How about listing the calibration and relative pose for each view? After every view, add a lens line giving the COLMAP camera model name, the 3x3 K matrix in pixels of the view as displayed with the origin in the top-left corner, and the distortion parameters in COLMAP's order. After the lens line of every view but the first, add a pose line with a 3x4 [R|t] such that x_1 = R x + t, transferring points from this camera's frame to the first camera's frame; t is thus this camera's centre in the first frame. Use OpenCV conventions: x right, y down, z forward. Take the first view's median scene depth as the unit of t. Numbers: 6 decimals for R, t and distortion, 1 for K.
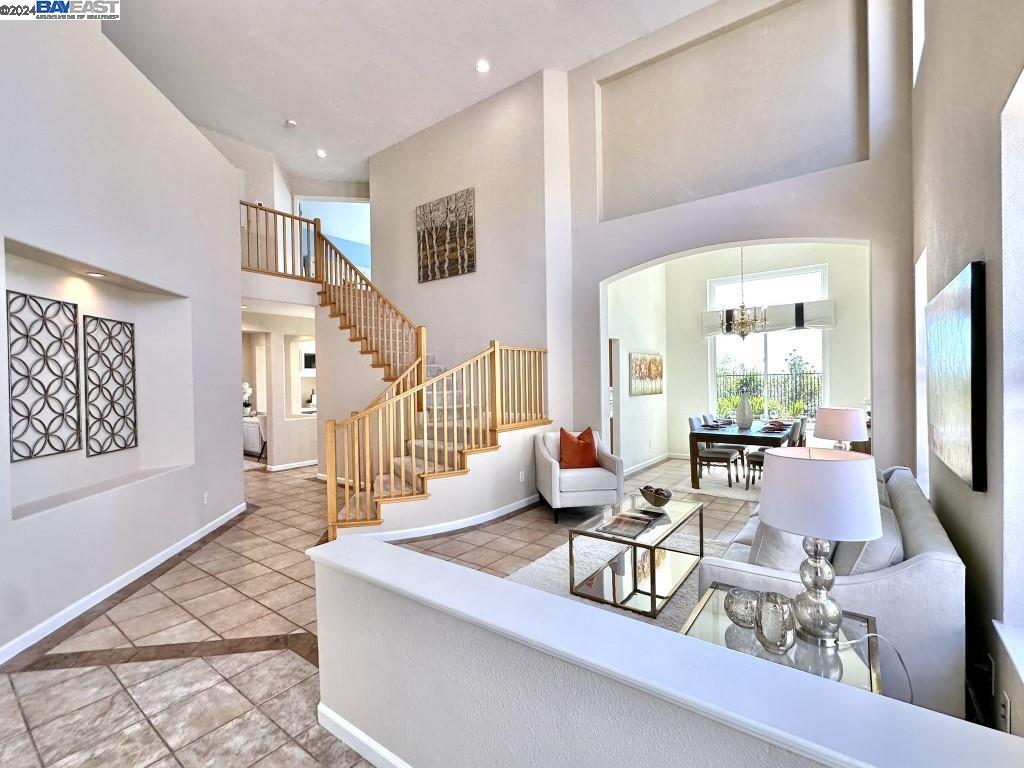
lens RADIAL K [[458.9, 0, 512.0], [0, 458.9, 384.0], [0, 0, 1]] dist [0.000208, 0.000086]
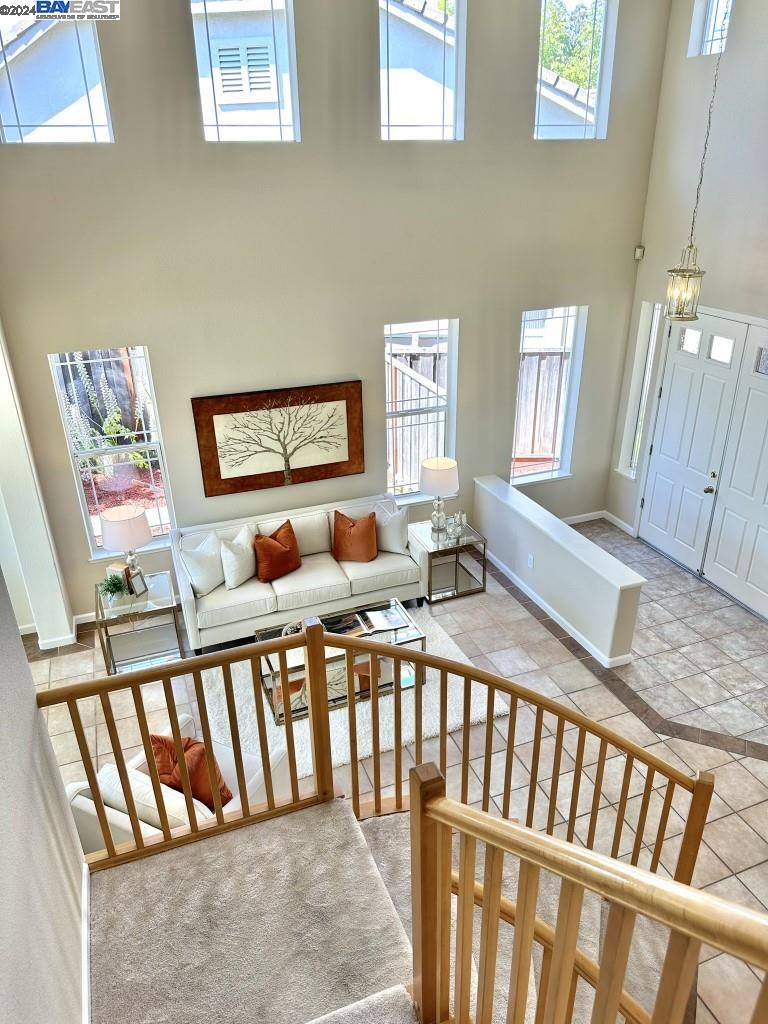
lens RADIAL K [[729.6, 0, 384.0], [0, 729.6, 512.0], [0, 0, 1]] dist [0.137933, -0.271796]
pose [[-0.842954, -0.201442, 0.498849, -0.290425], [0.037882, 0.902725, 0.428546, -0.336979], [-0.536650, 0.380142, -0.753325, 1.080338]]
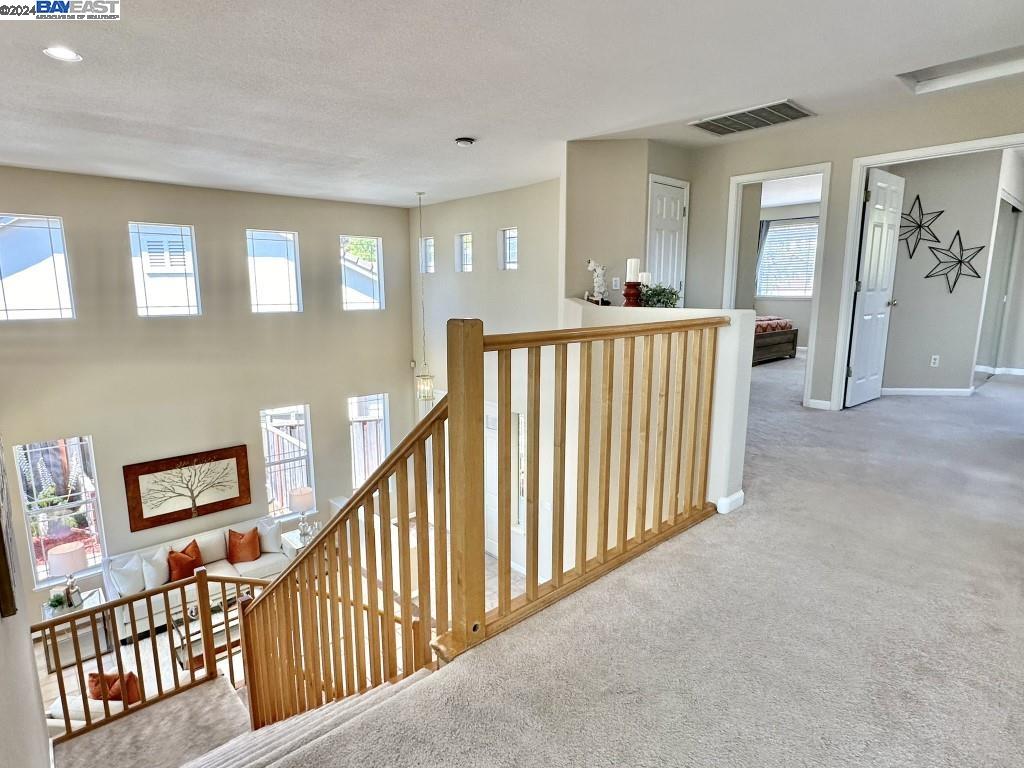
lens RADIAL K [[559.7, 0, 514.6], [0, 559.7, 378.5], [0, 0, 1]] dist [-0.006014, 0.000410]
pose [[-0.982655, -0.014864, 0.184846, -0.534746], [0.017514, 0.984888, 0.172305, -0.416608], [-0.184614, 0.172553, -0.967545, 1.330720]]
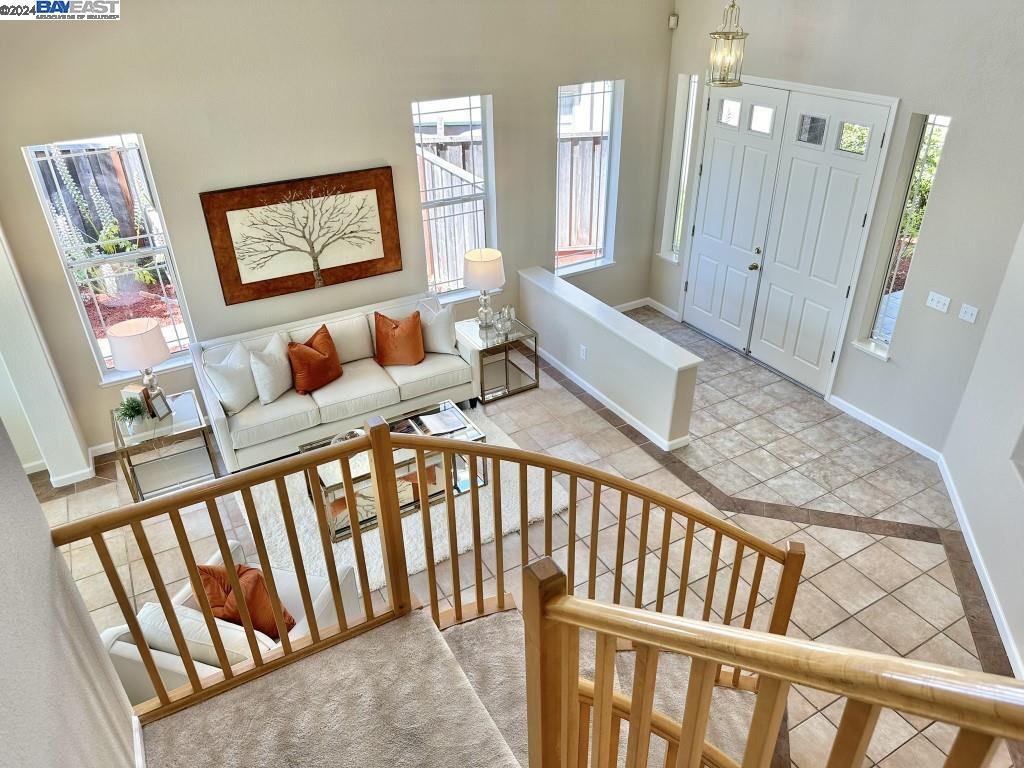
lens RADIAL K [[729.6, 0, 509.2], [0, 729.6, 386.6], [0, 0, 1]] dist [0.137933, -0.271796]
pose [[-0.912475, -0.176027, 0.369329, -0.248880], [0.040894, 0.858951, 0.510422, -0.298218], [-0.407084, 0.480850, -0.776573, 1.058398]]
